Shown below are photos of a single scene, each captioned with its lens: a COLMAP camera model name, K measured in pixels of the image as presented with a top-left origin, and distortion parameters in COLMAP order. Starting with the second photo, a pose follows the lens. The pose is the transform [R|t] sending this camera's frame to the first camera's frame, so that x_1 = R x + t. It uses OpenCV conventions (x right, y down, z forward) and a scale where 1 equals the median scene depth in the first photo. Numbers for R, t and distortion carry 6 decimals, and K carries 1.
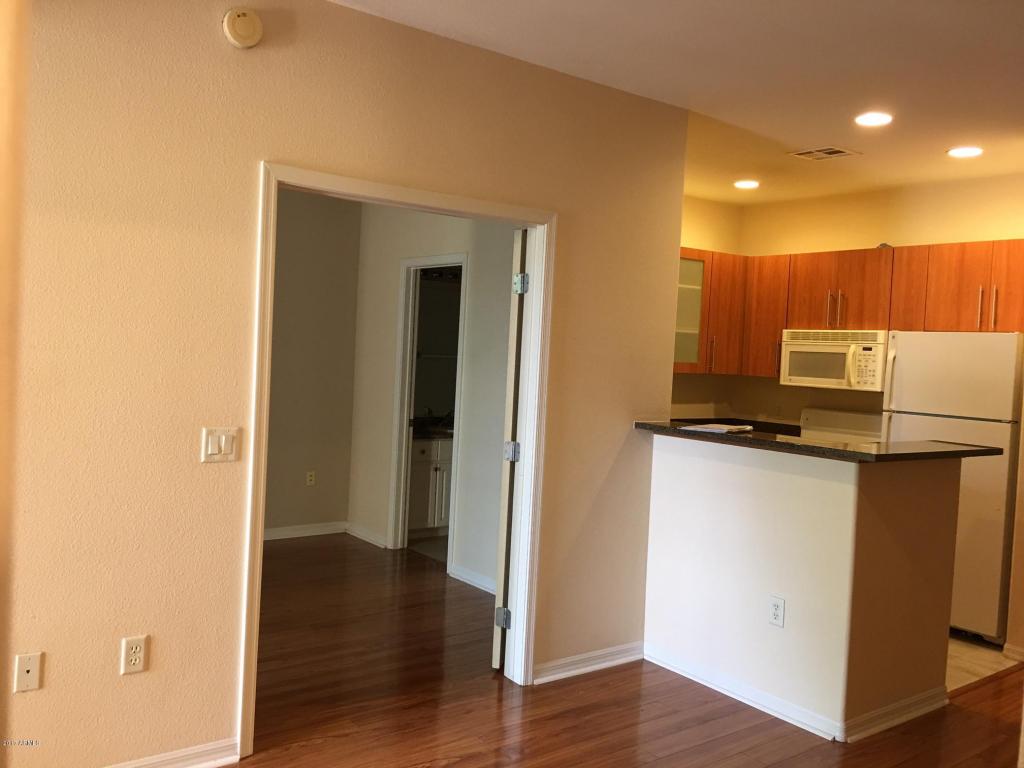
lens RADIAL K [[884.2, 0, 512.0], [0, 884.2, 384.0], [0, 0, 1]] dist [0.047915, -0.005763]
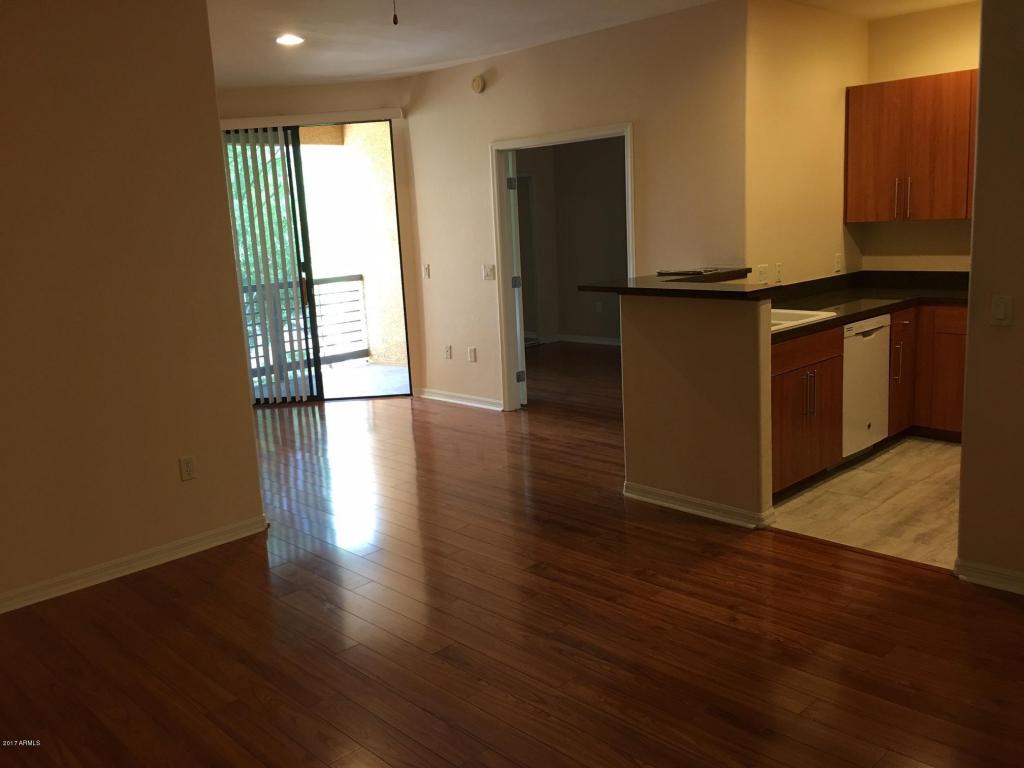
lens RADIAL K [[884.2, 0, 512.0], [0, 884.2, 384.0], [0, 0, 1]] dist [0.047915, -0.005763]
pose [[0.106982, 0.132351, -0.985413, 1.998511], [0.016910, 0.990715, 0.134899, 0.047162], [0.994117, -0.031095, 0.103751, 0.820127]]
